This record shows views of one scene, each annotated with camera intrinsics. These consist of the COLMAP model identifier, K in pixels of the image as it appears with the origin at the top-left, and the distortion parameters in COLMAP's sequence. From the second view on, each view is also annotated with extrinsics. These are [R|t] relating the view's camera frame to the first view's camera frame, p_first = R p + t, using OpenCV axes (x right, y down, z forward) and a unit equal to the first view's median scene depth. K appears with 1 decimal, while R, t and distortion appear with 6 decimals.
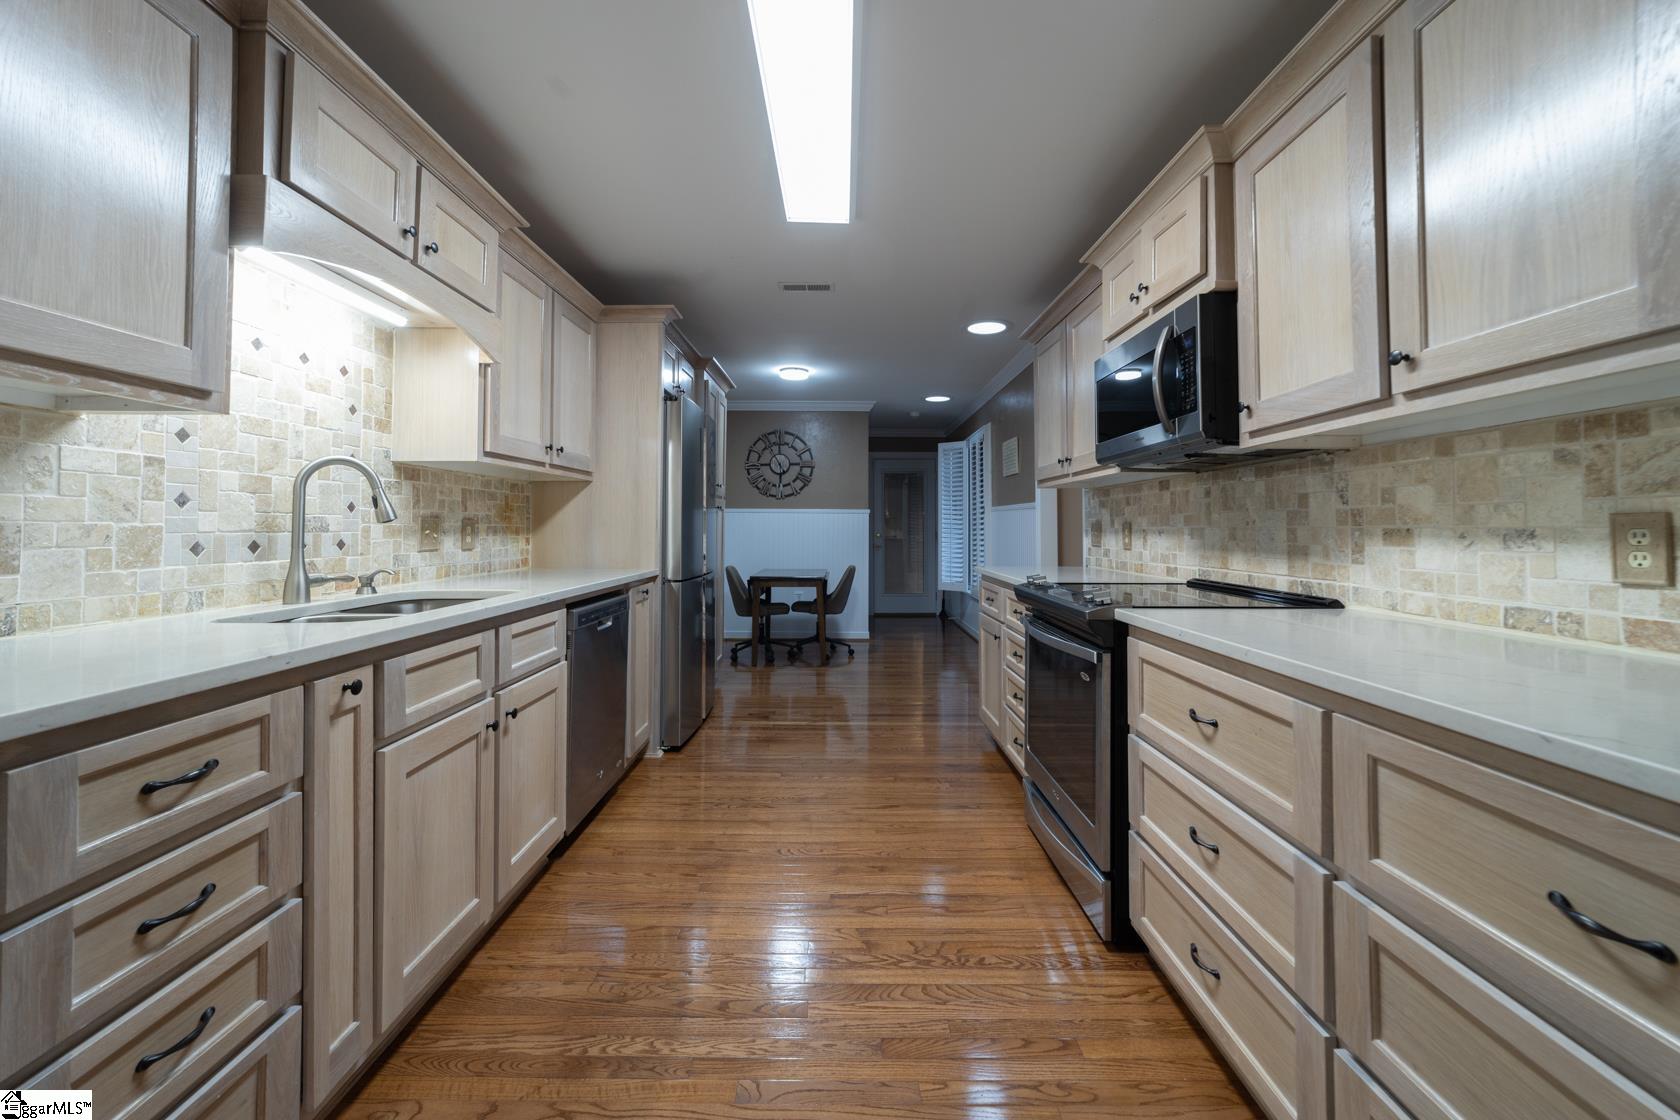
lens RADIAL K [[652.3, 0, 833.7], [0, 652.3, 507.7], [0, 0, 1]] dist [-0.003473, 0.004210]
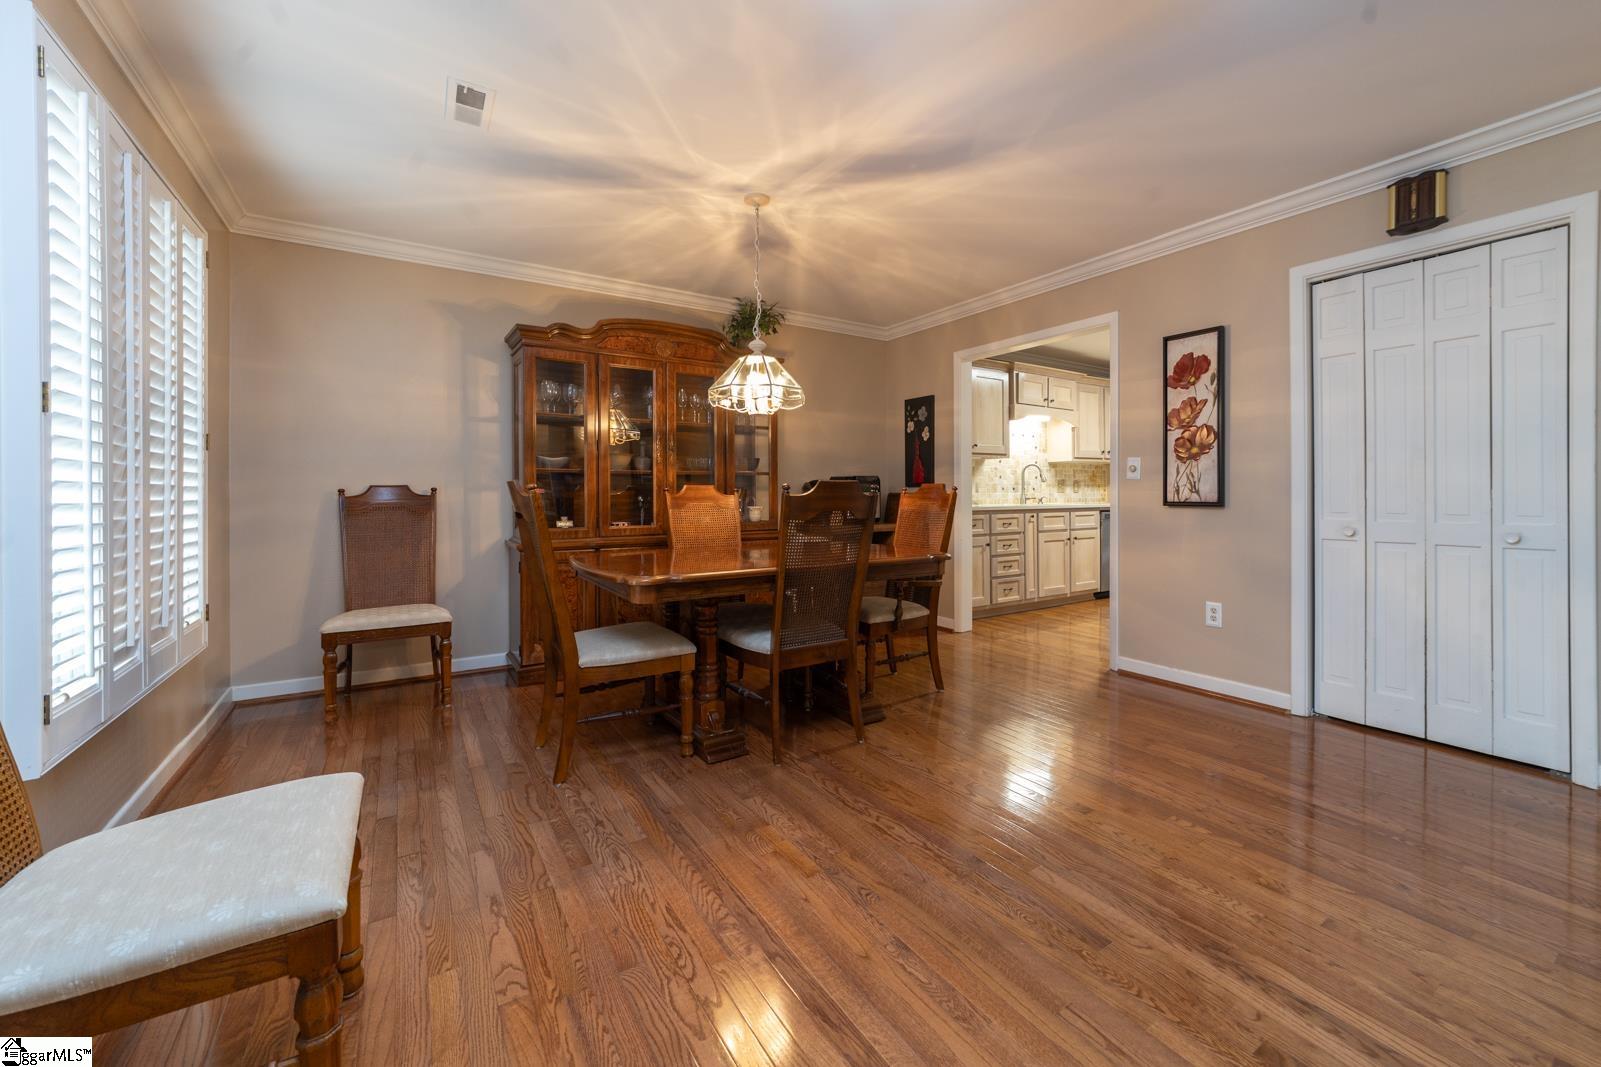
lens RADIAL K [[621.6, 0, 847.7], [0, 621.6, 498.2], [0, 0, 1]] dist [-0.003473, 0.004210]
pose [[0.562974, -0.001175, -0.826474, 1.358106], [0.032962, 0.999235, 0.021032, 0.005554], [0.825817, -0.039083, 0.562582, -1.602787]]
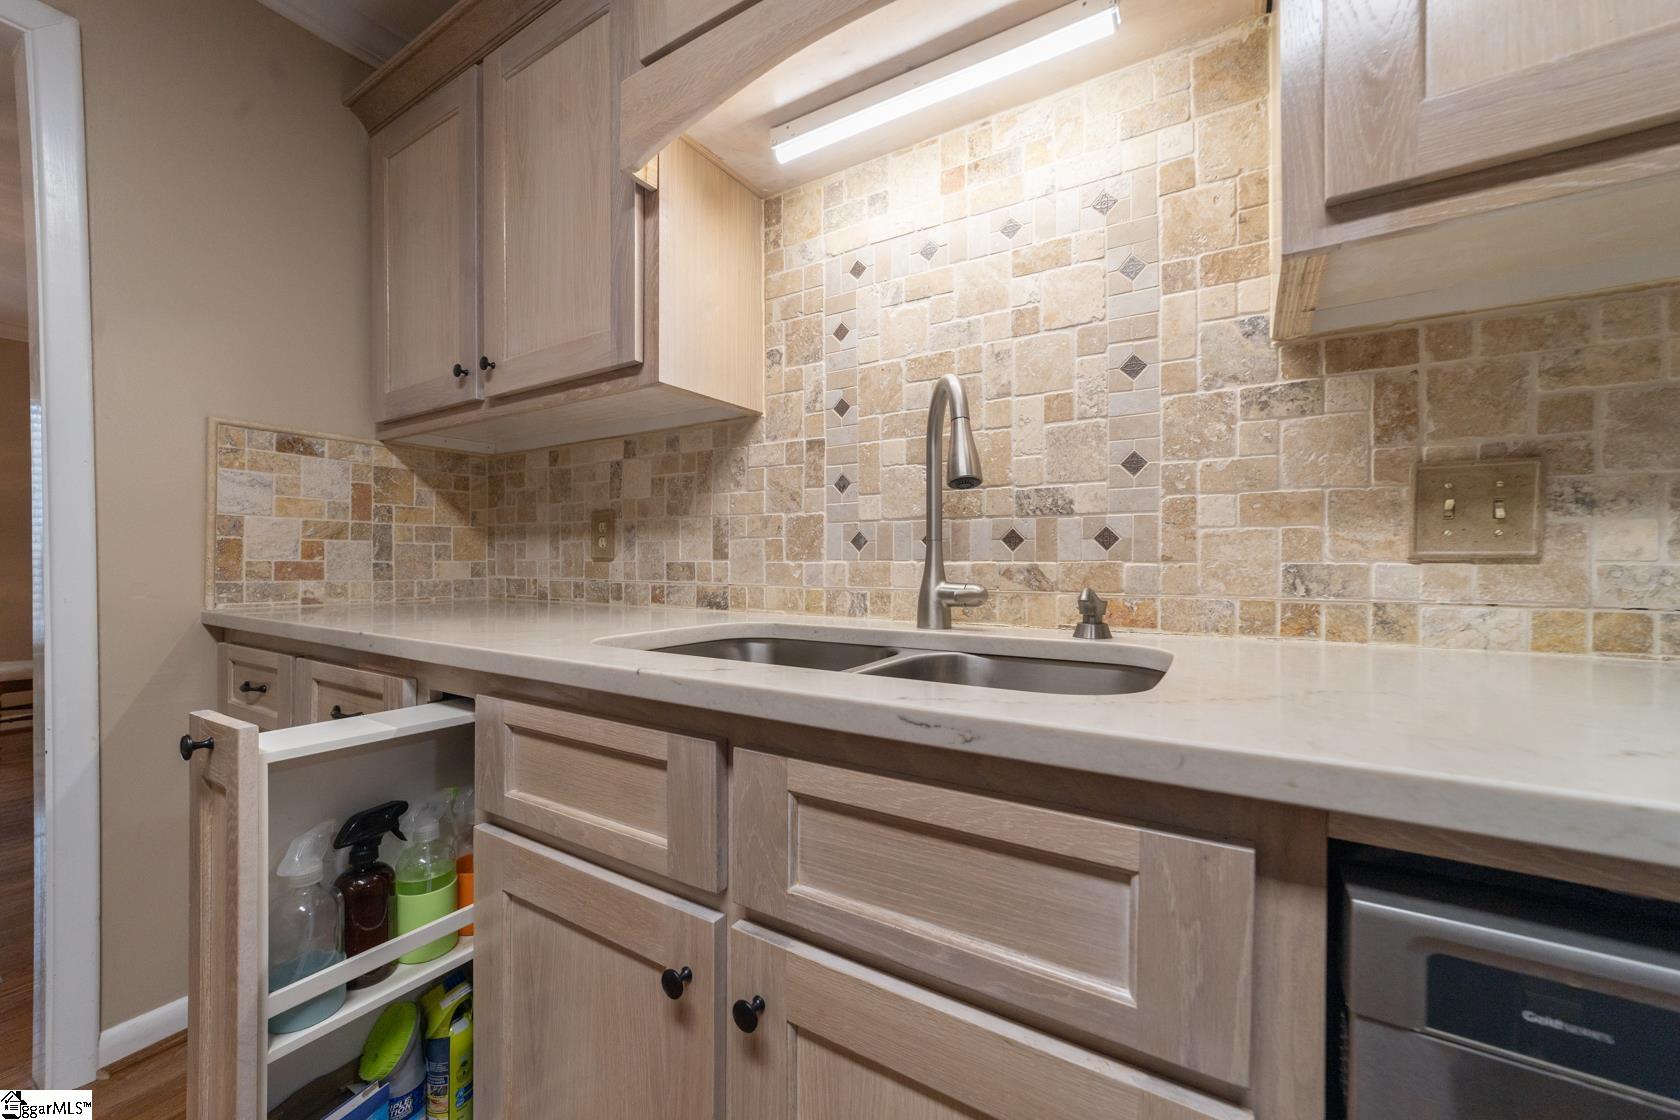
lens RADIAL K [[652.3, 0, 830.3], [0, 652.3, 557.2], [0, 0, 1]] dist [-0.003473, 0.004210]
pose [[-0.520124, 0.000400, -0.854091, -0.204992], [0.027266, 0.999498, -0.016136, 0.076225], [0.853656, -0.031680, -0.519873, 1.114599]]
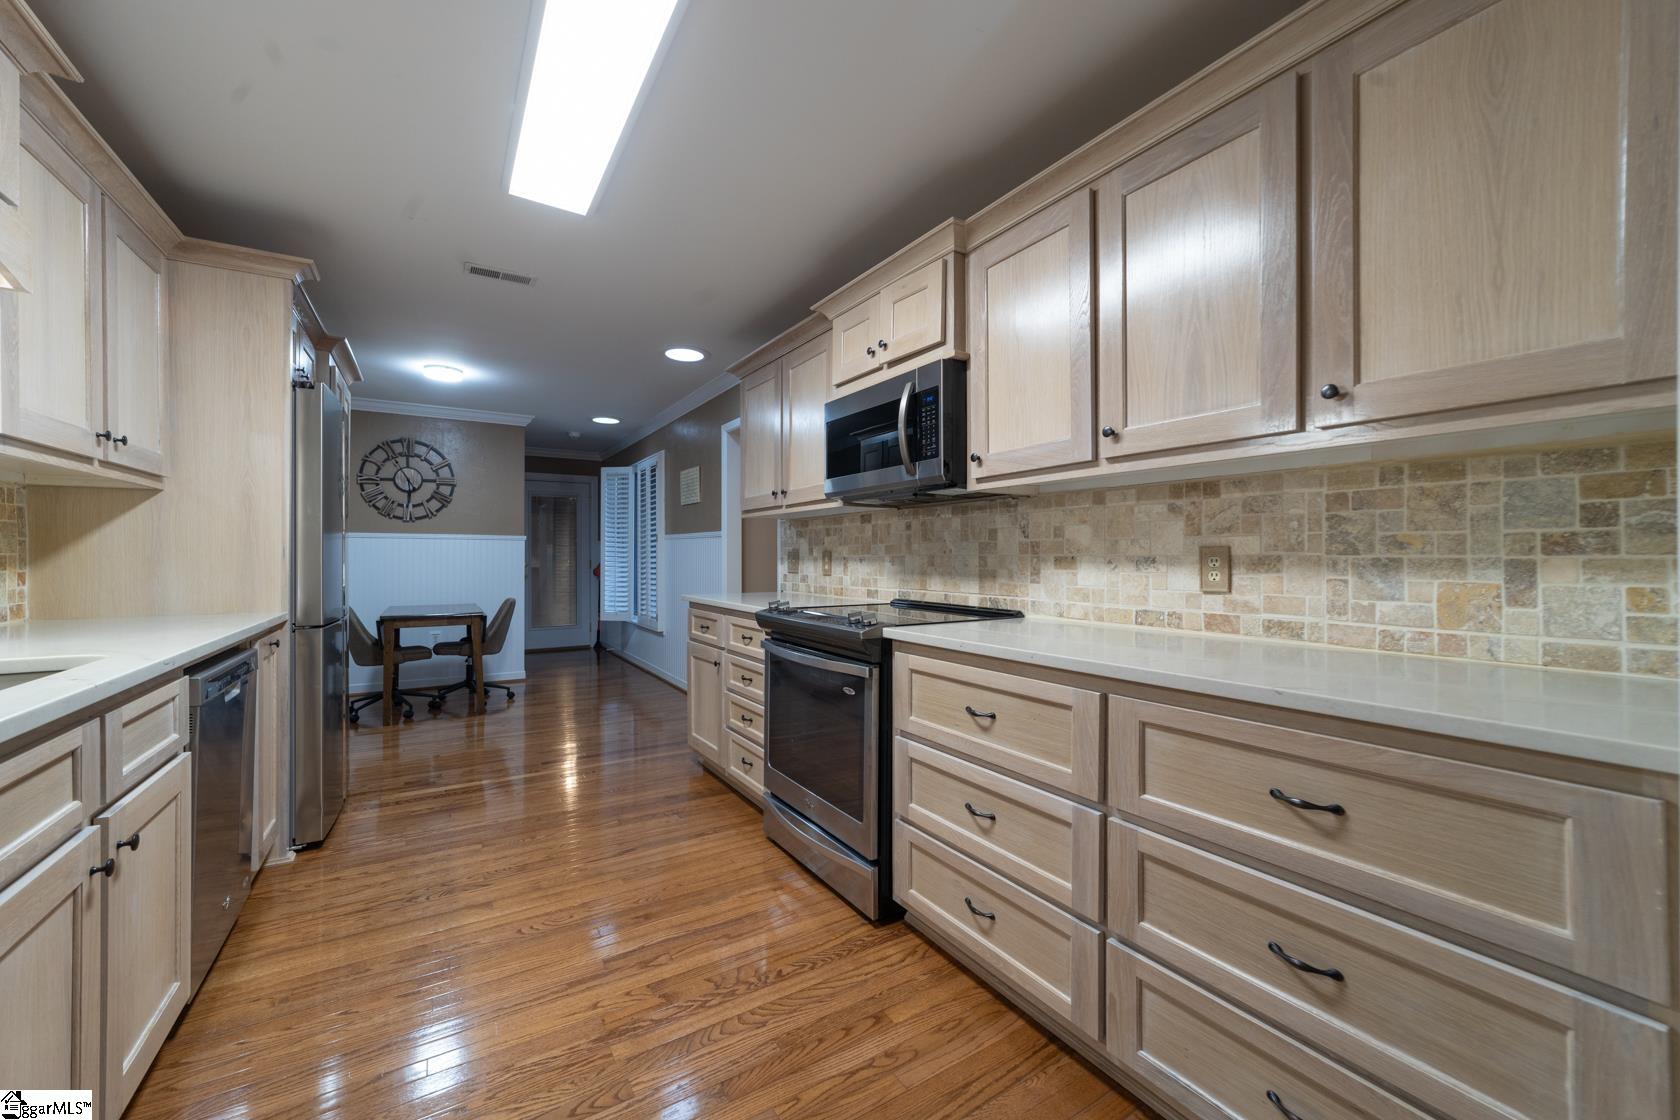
lens RADIAL K [[652.3, 0, 808.8], [0, 652.3, 552.3], [0, 0, 1]] dist [-0.003473, 0.004210]
pose [[0.857015, 0.000538, 0.515291, -0.231562], [-0.013995, 0.999655, 0.022232, 0.000666], [-0.515101, -0.026265, 0.856727, 0.089497]]
